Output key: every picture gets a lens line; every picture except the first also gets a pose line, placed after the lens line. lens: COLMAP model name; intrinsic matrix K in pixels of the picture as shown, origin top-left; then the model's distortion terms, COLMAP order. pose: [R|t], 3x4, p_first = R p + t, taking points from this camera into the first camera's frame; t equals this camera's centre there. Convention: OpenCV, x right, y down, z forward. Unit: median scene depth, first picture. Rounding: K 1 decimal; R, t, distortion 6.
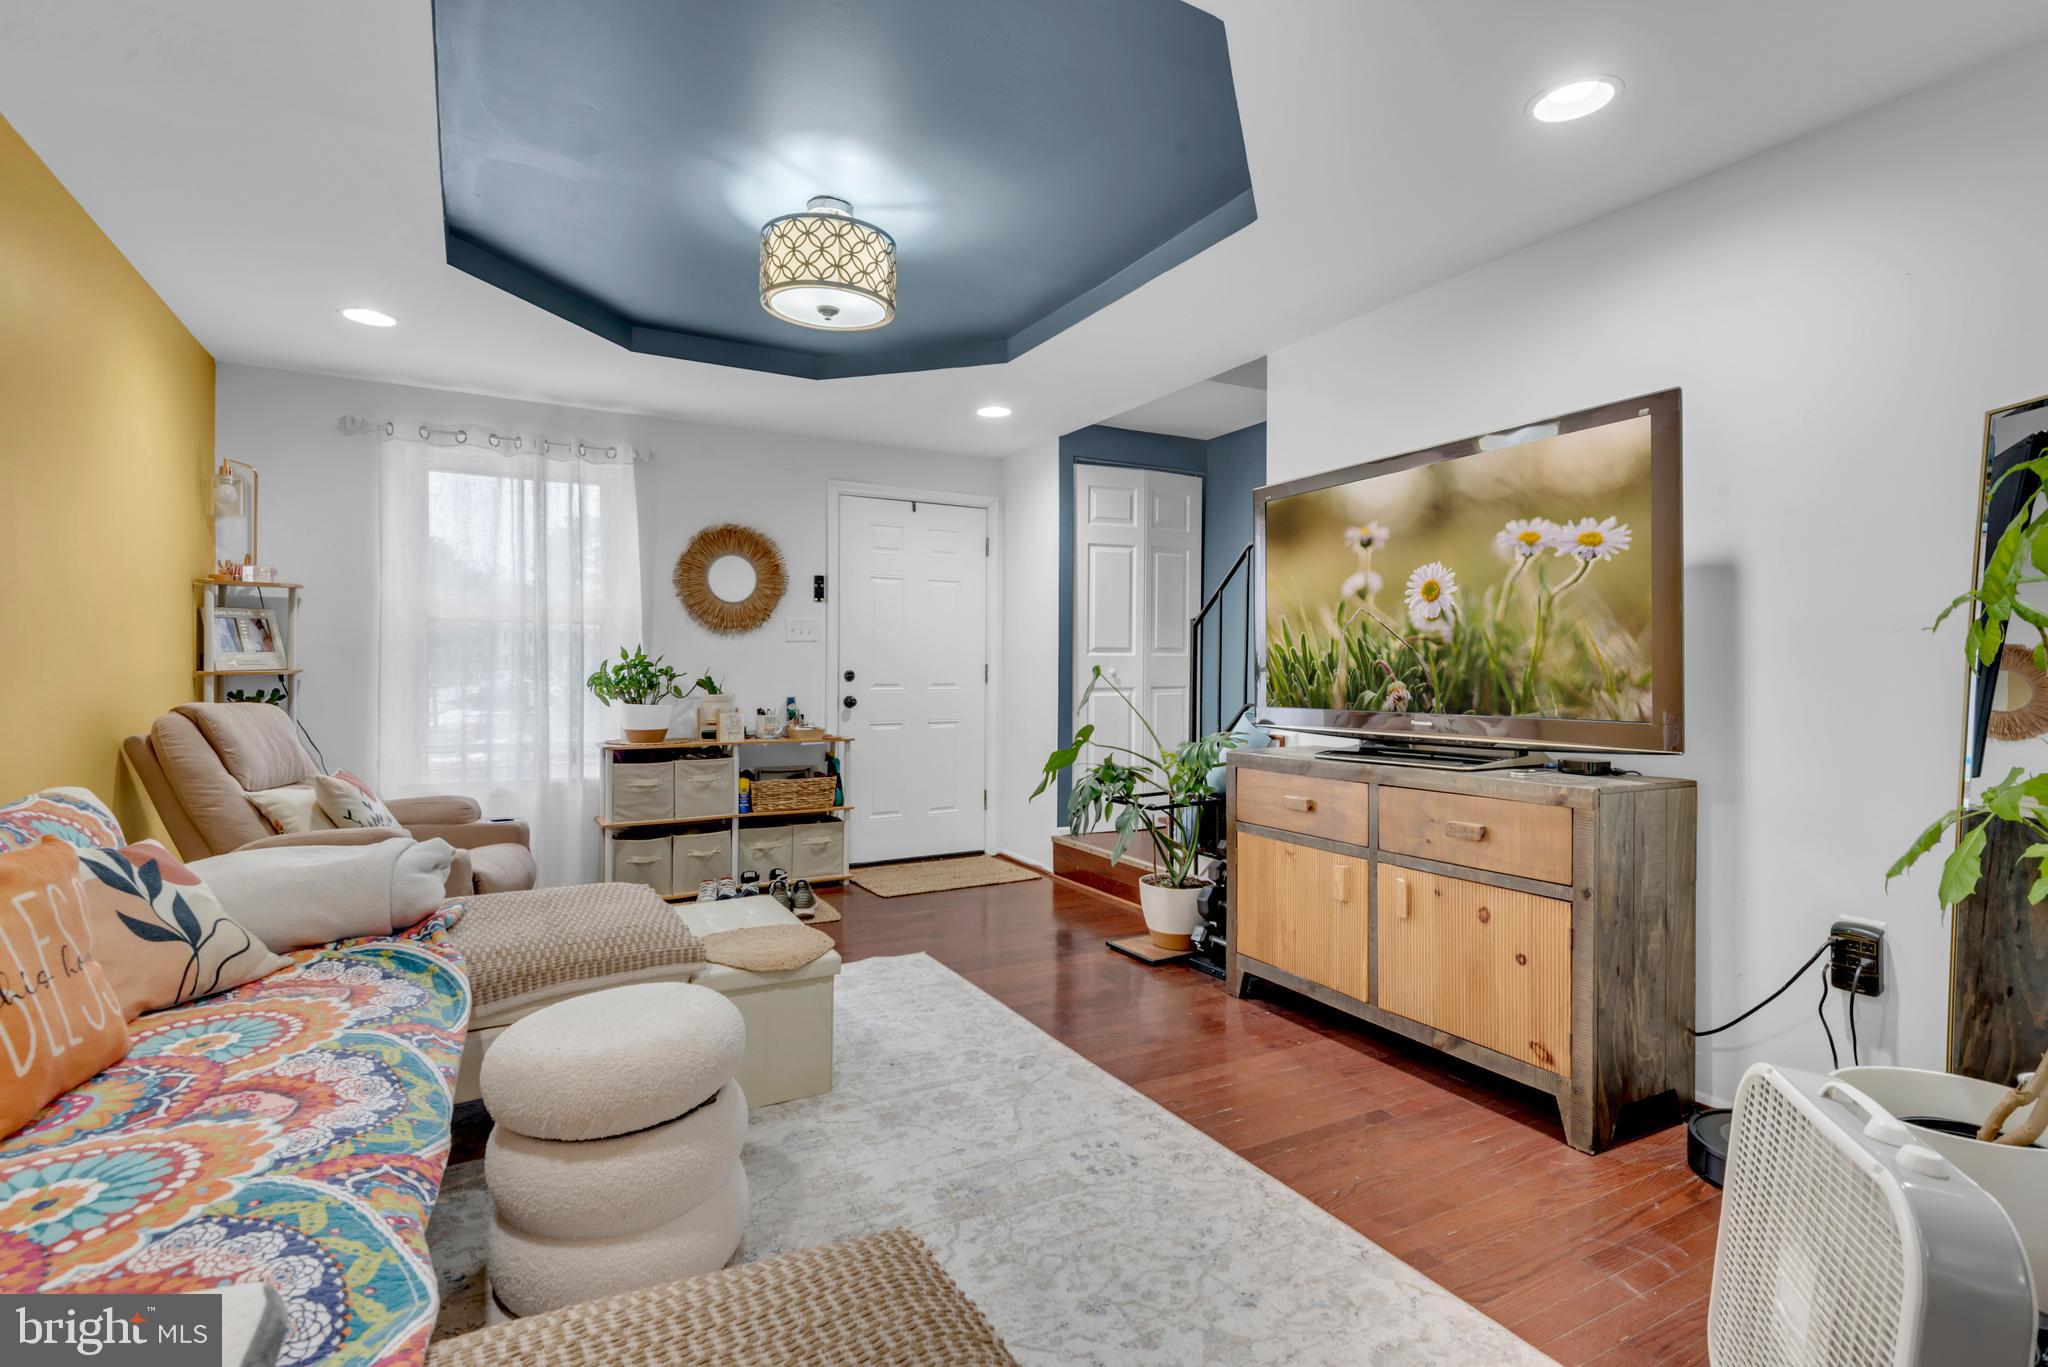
lens RADIAL K [[970.5, 0, 1013.6], [0, 970.5, 672.7], [0, 0, 1]] dist [0.036132, -0.025474]
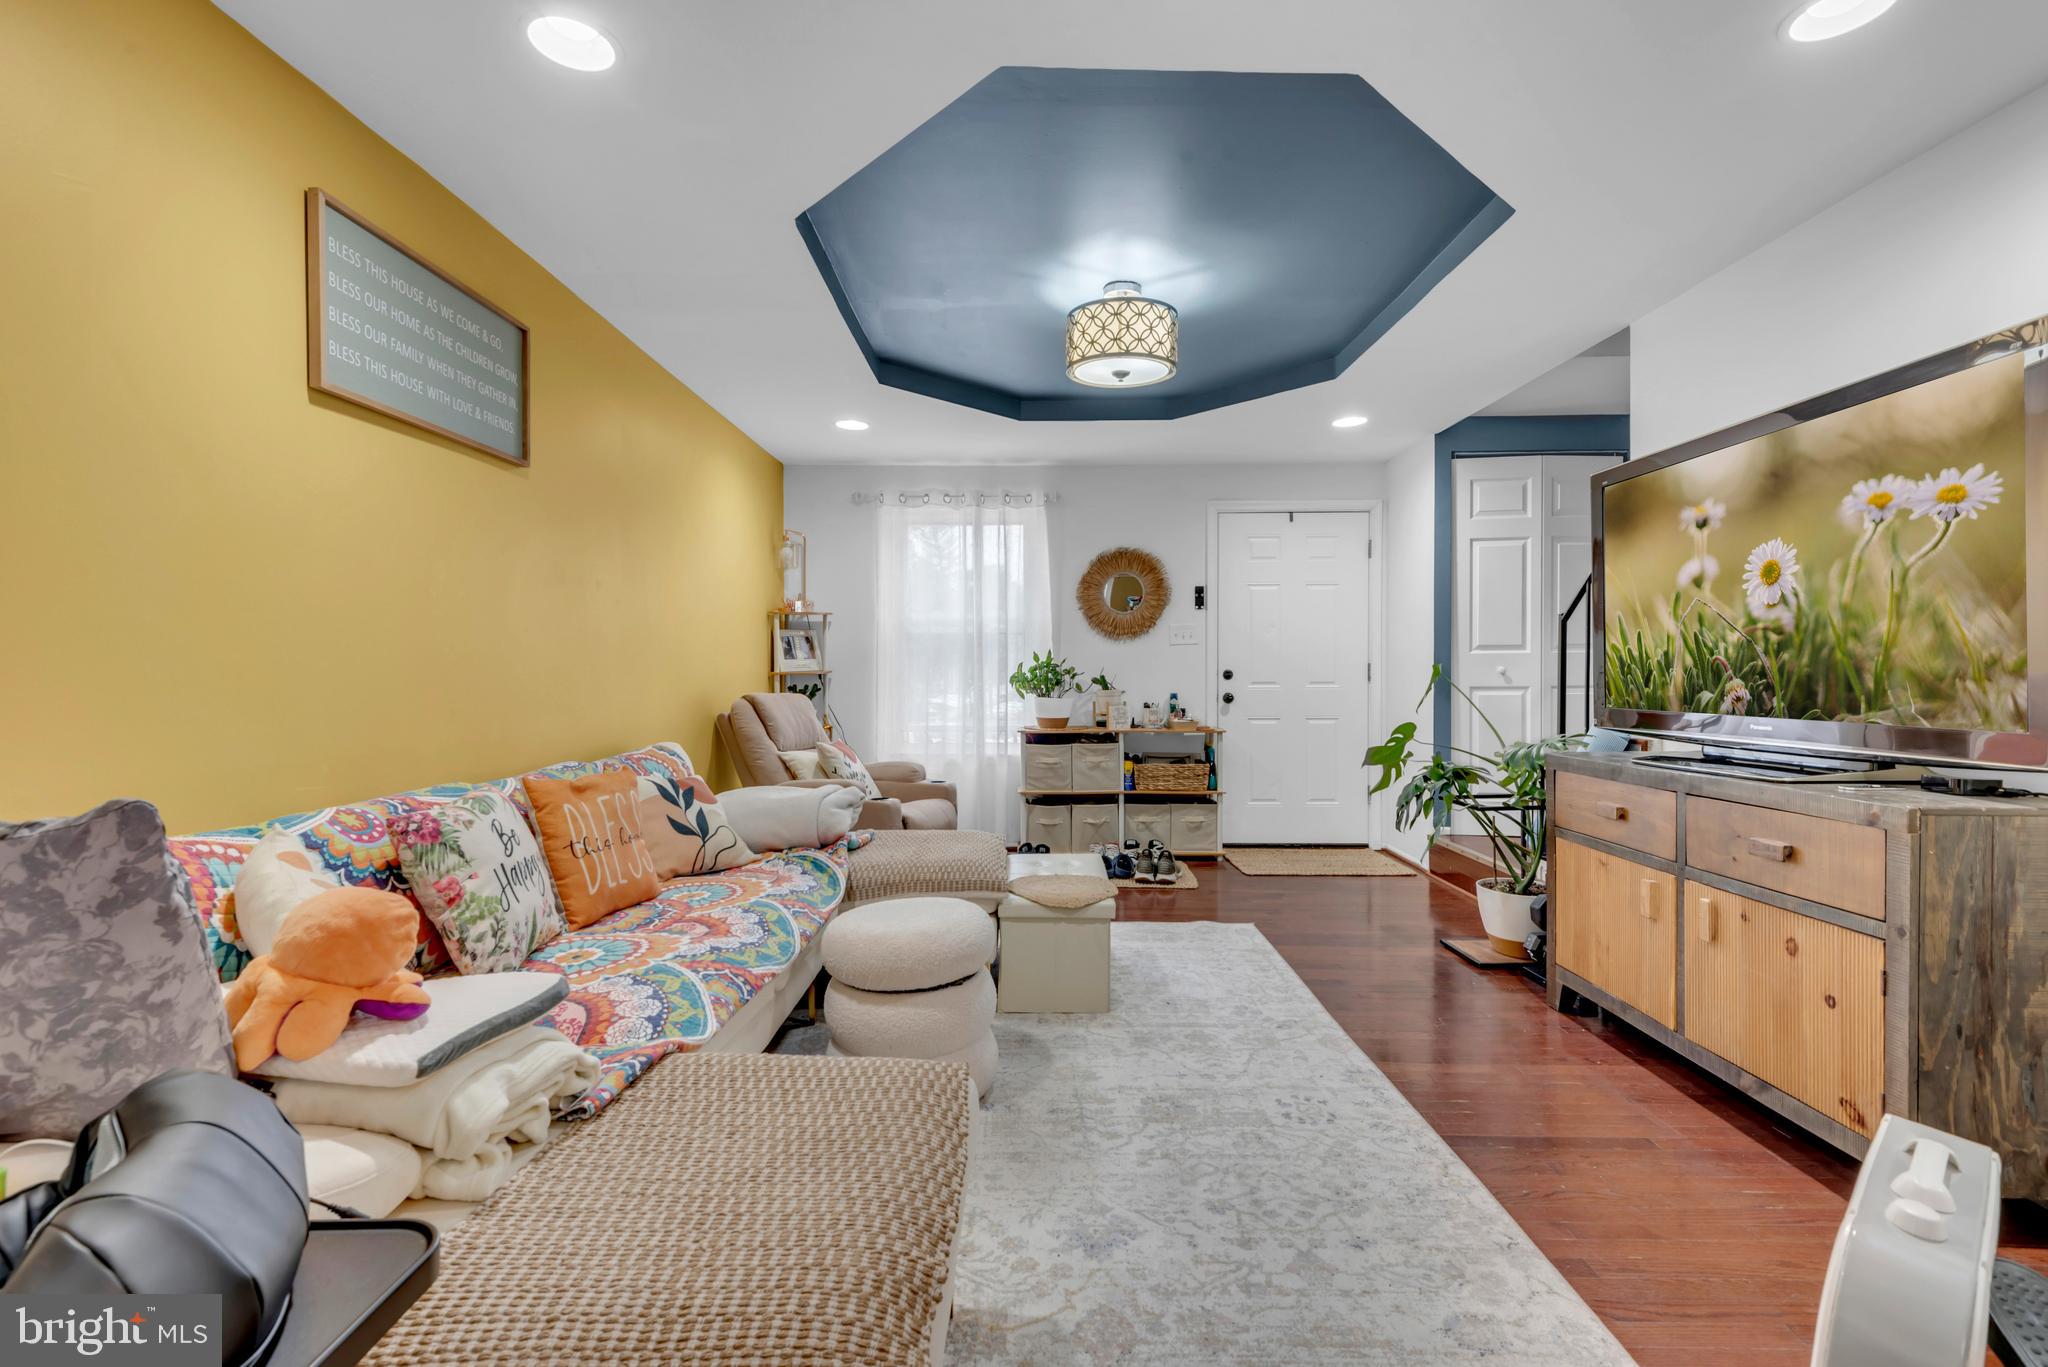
lens RADIAL K [[908.8, 0, 1020.0], [0, 908.8, 673.7], [0, 0, 1]] dist [0.018926, -0.020564]
pose [[0.868911, -0.002517, -0.494962, 0.205491], [0.003771, 0.999992, 0.001535, -0.000082], [0.494954, -0.003200, 0.868913, -0.033993]]
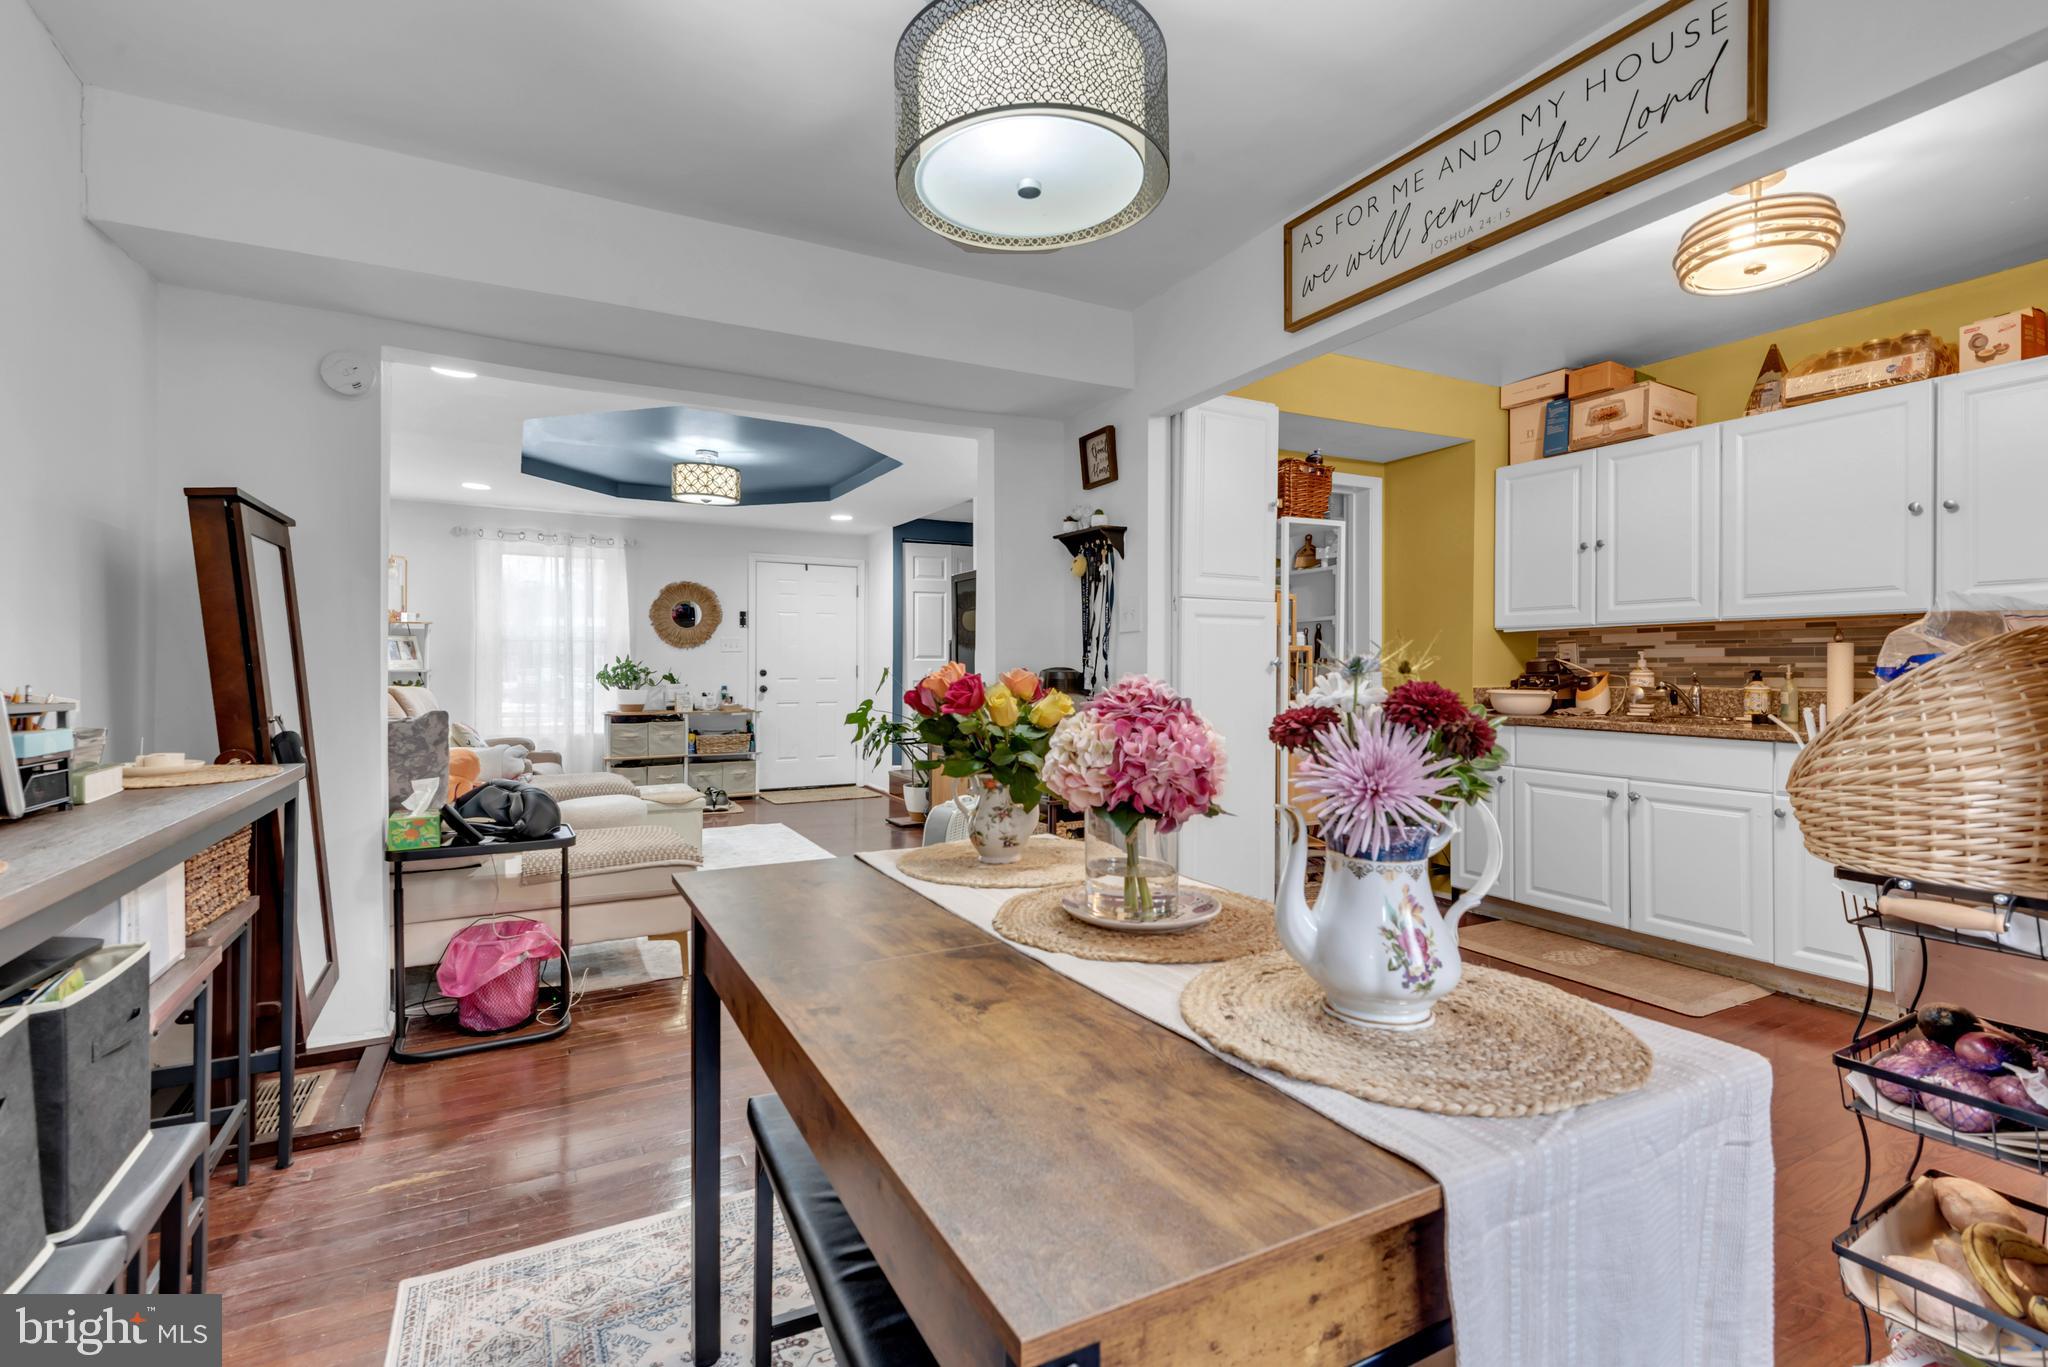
lens RADIAL K [[908.0, 0, 1055.5], [0, 908.0, 674.5], [0, 0, 1]] dist [0.018321, -0.000095]
pose [[0.999422, -0.000470, 0.033995, 0.393975], [0.000304, 0.999988, 0.004892, -0.001989], [-0.033997, -0.004879, 0.999410, -0.785593]]
